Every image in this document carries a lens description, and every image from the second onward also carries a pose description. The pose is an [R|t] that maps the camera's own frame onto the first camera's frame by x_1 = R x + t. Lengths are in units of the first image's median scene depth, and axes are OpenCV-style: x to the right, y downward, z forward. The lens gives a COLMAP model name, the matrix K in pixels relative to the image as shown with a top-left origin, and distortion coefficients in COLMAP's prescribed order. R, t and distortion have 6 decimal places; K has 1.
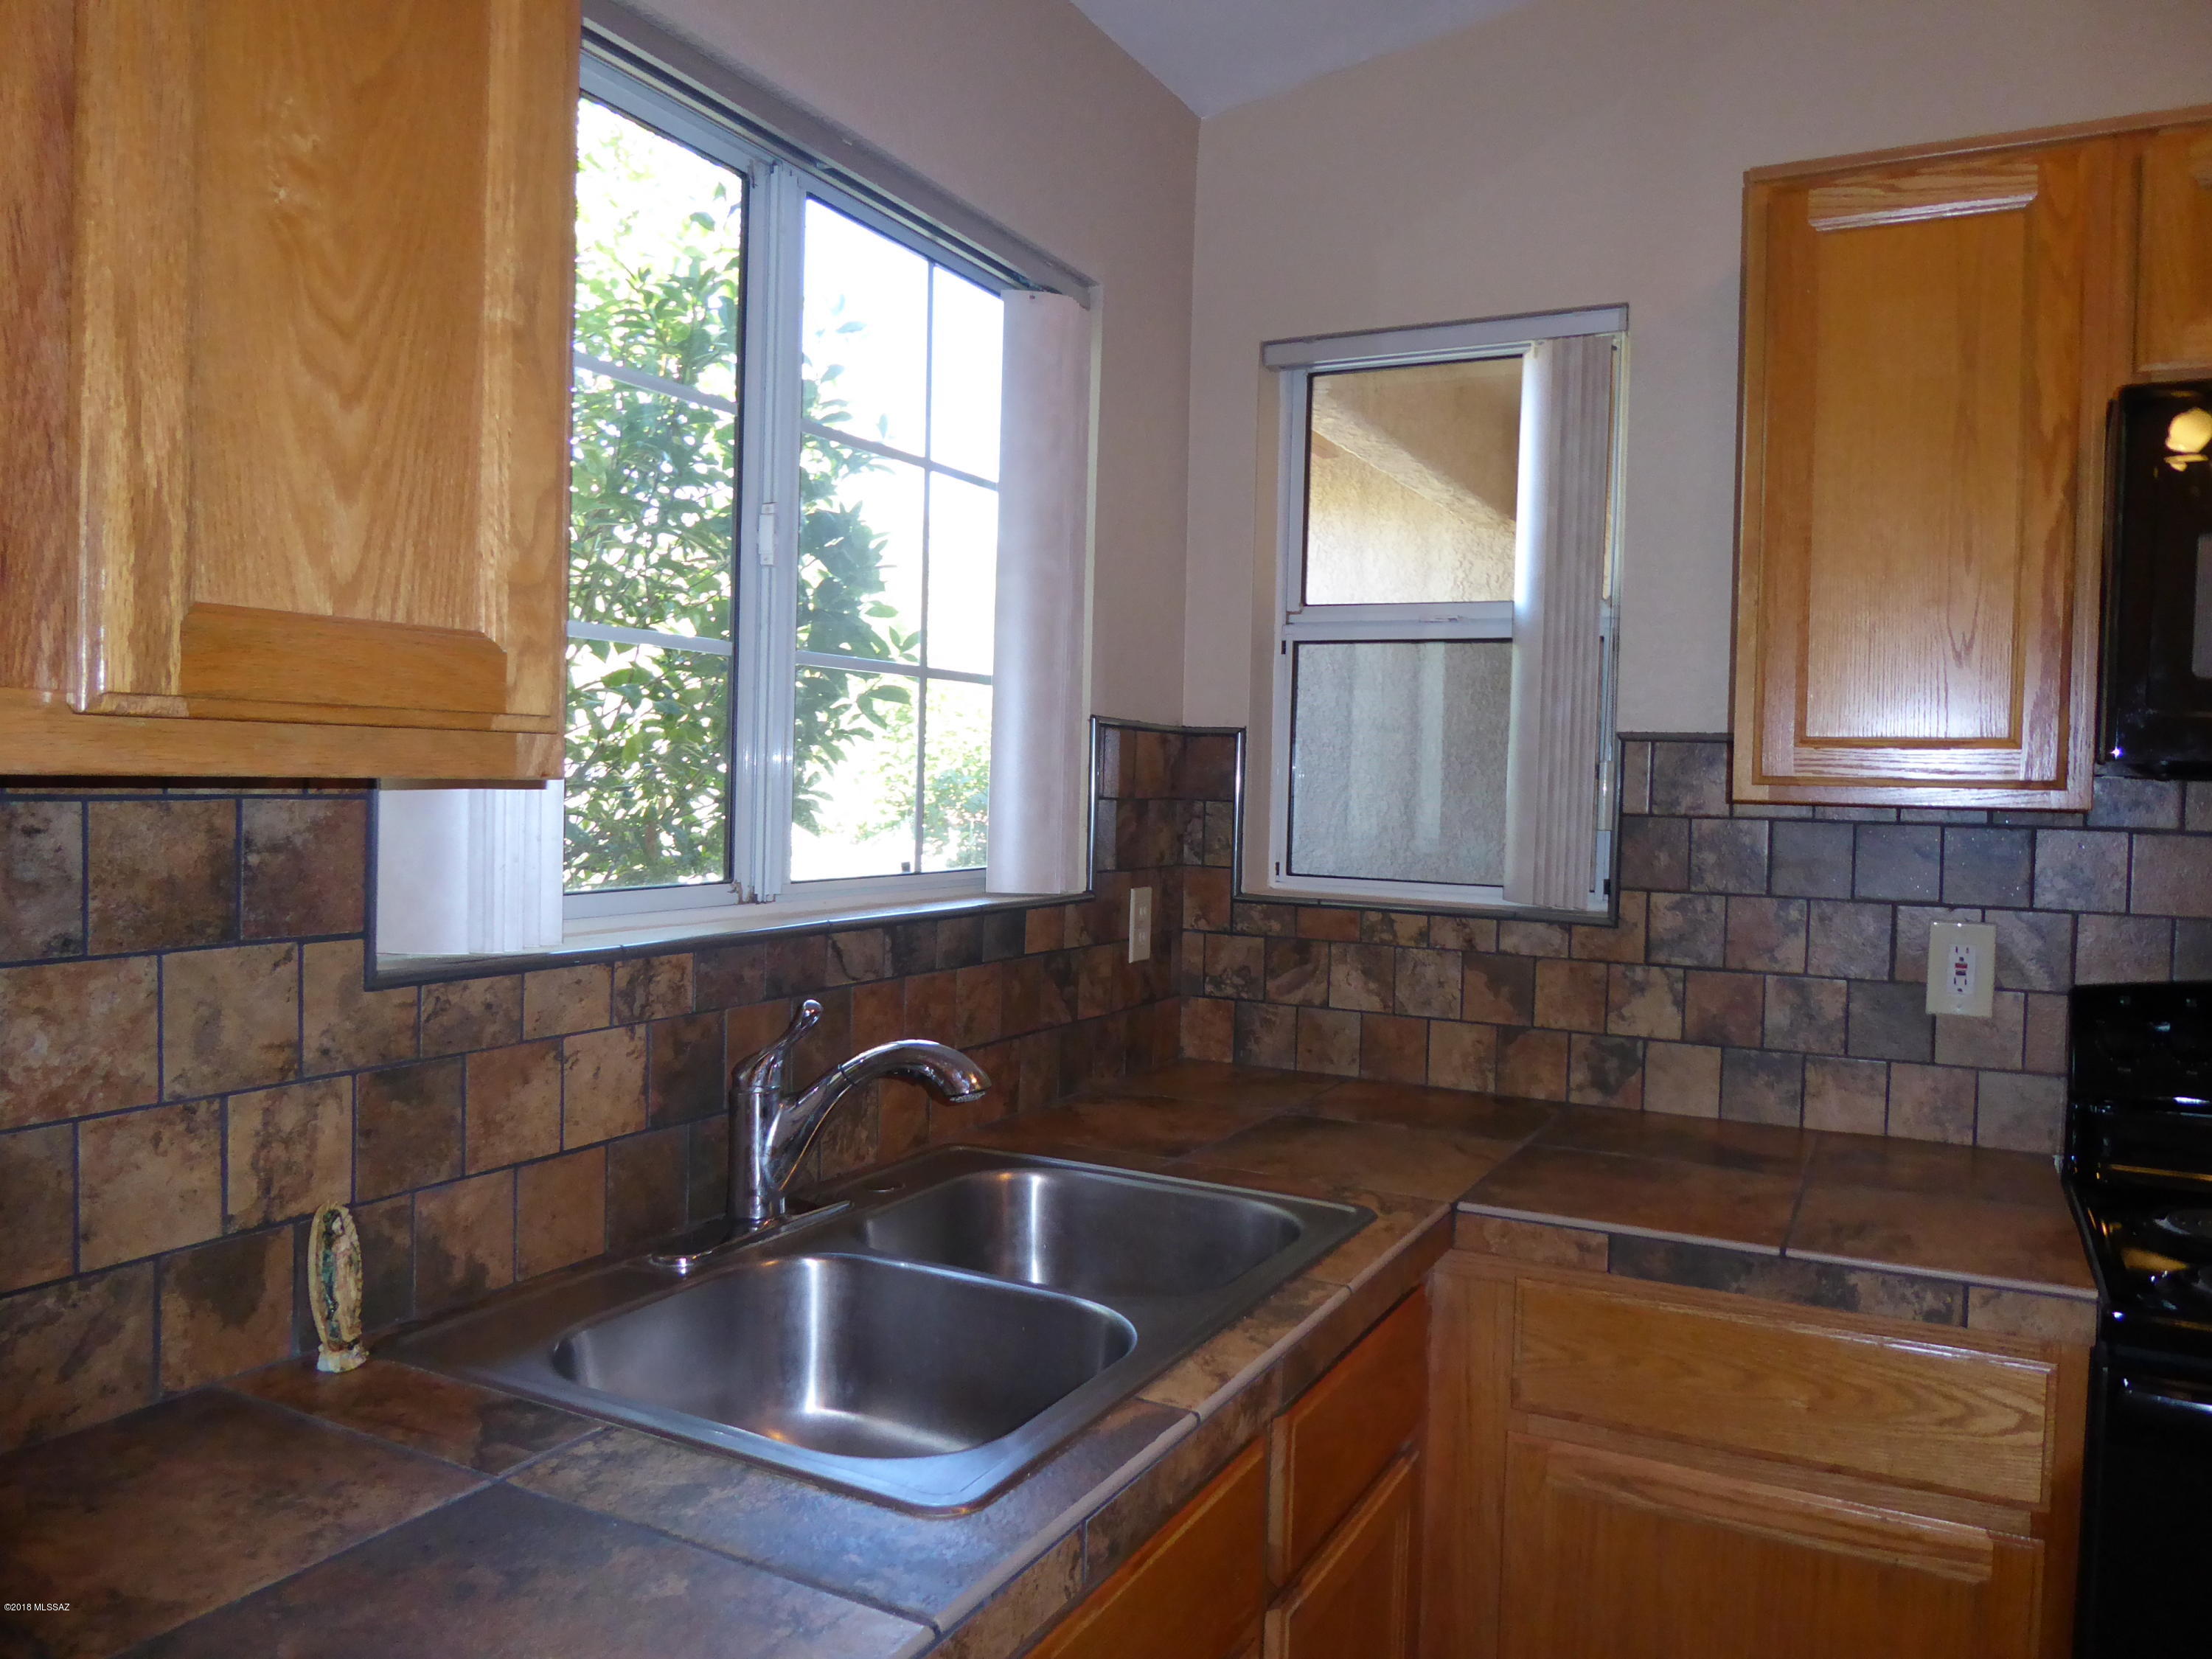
lens RADIAL K [[1603.1, 0, 1106.0], [0, 1603.1, 829.5], [0, 0, 1]] dist [-0.021515, -0.001029]
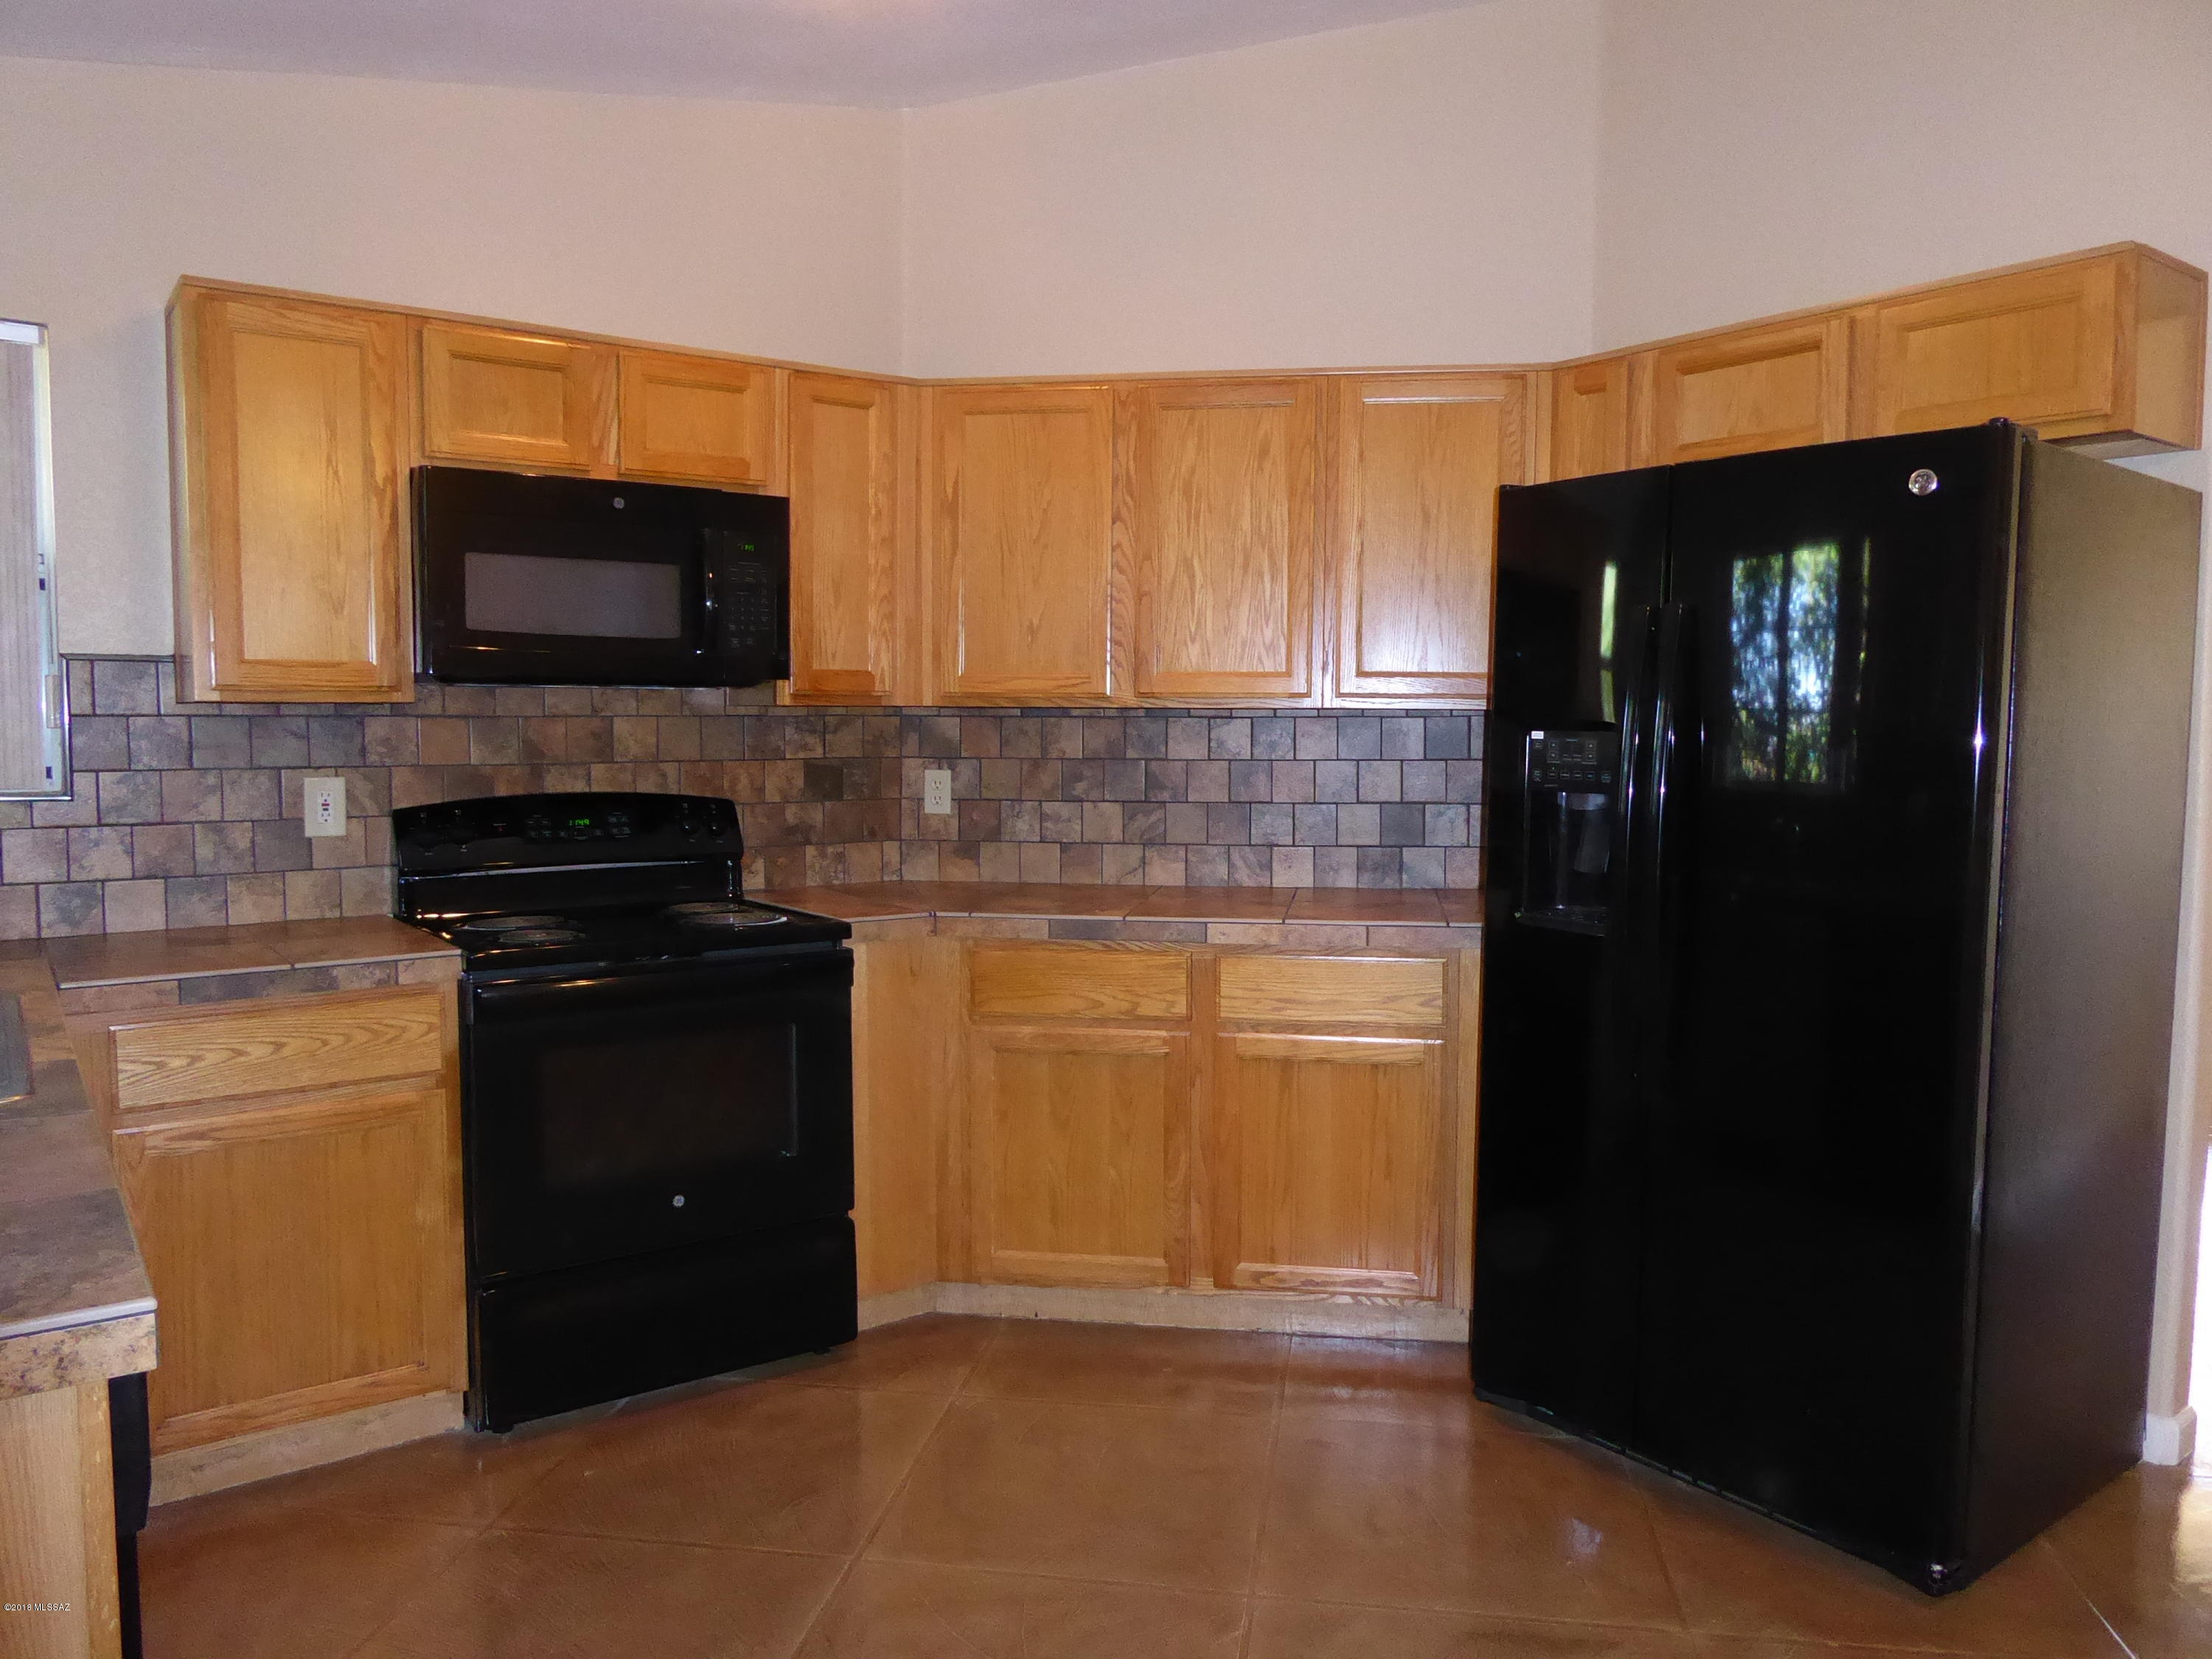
lens RADIAL K [[1525.4, 0, 1106.0], [0, 1525.4, 829.5], [0, 0, 1]] dist [-0.051313, -0.000388]
pose [[0.450978, -0.084484, 0.888528, -0.434815], [0.033411, 0.996410, 0.077783, 0.019589], [-0.891910, -0.005392, 0.452182, -0.359351]]
